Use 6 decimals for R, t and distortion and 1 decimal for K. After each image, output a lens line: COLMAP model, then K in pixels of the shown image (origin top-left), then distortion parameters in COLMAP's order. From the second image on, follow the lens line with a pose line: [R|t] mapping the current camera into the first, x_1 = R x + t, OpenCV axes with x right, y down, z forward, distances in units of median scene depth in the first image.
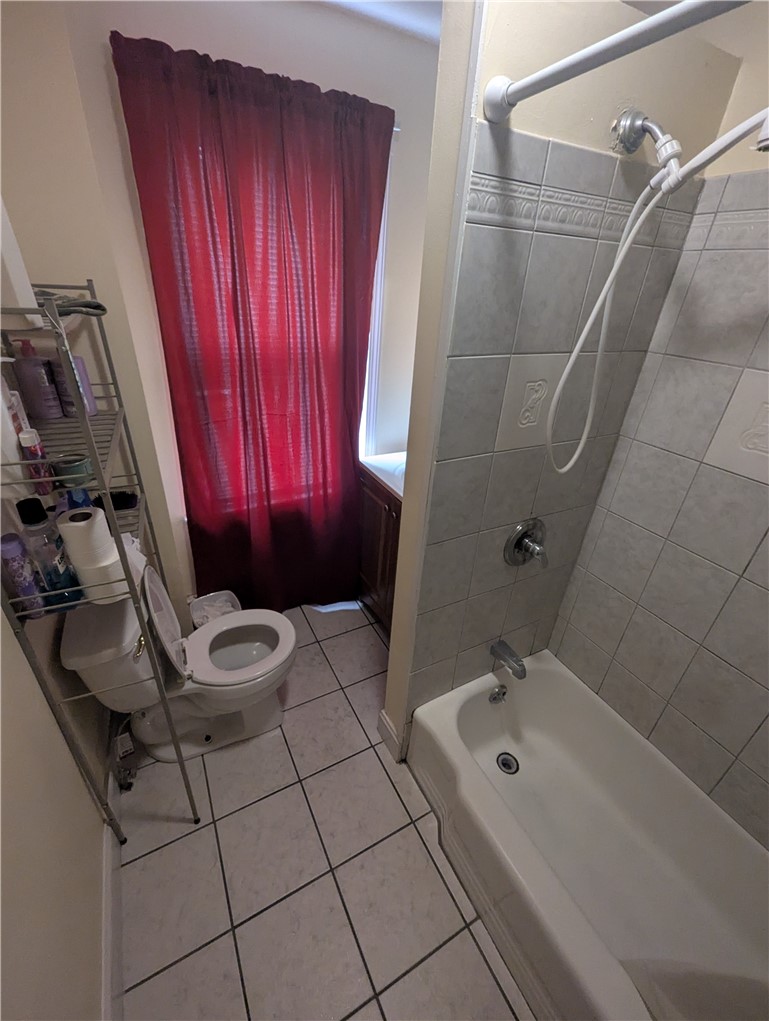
lens RADIAL K [[425.3, 0, 382.2], [0, 425.3, 512.1], [0, 0, 1]] dist [0.002252, 0.000175]
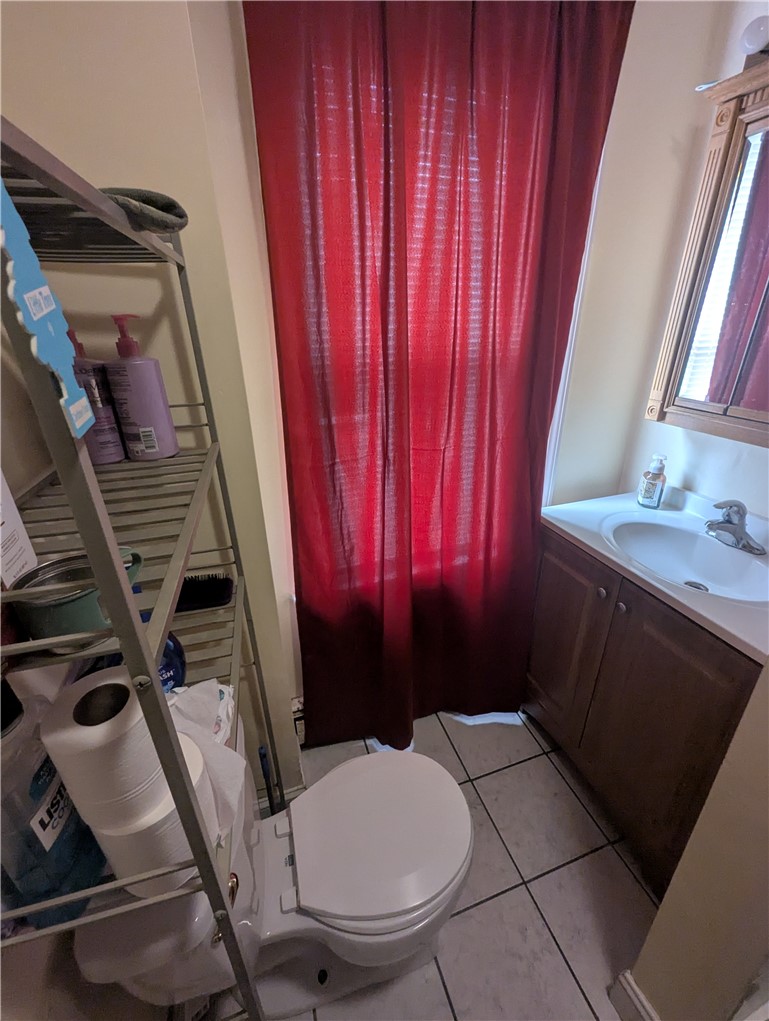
lens RADIAL K [[425.3, 0, 386.3], [0, 425.3, 510.8], [0, 0, 1]] dist [0.002252, 0.000175]
pose [[0.984494, -0.002350, -0.175400, -0.216123], [-0.012746, 0.996309, -0.084892, -0.081208], [0.174952, 0.085812, 0.980830, 0.370126]]
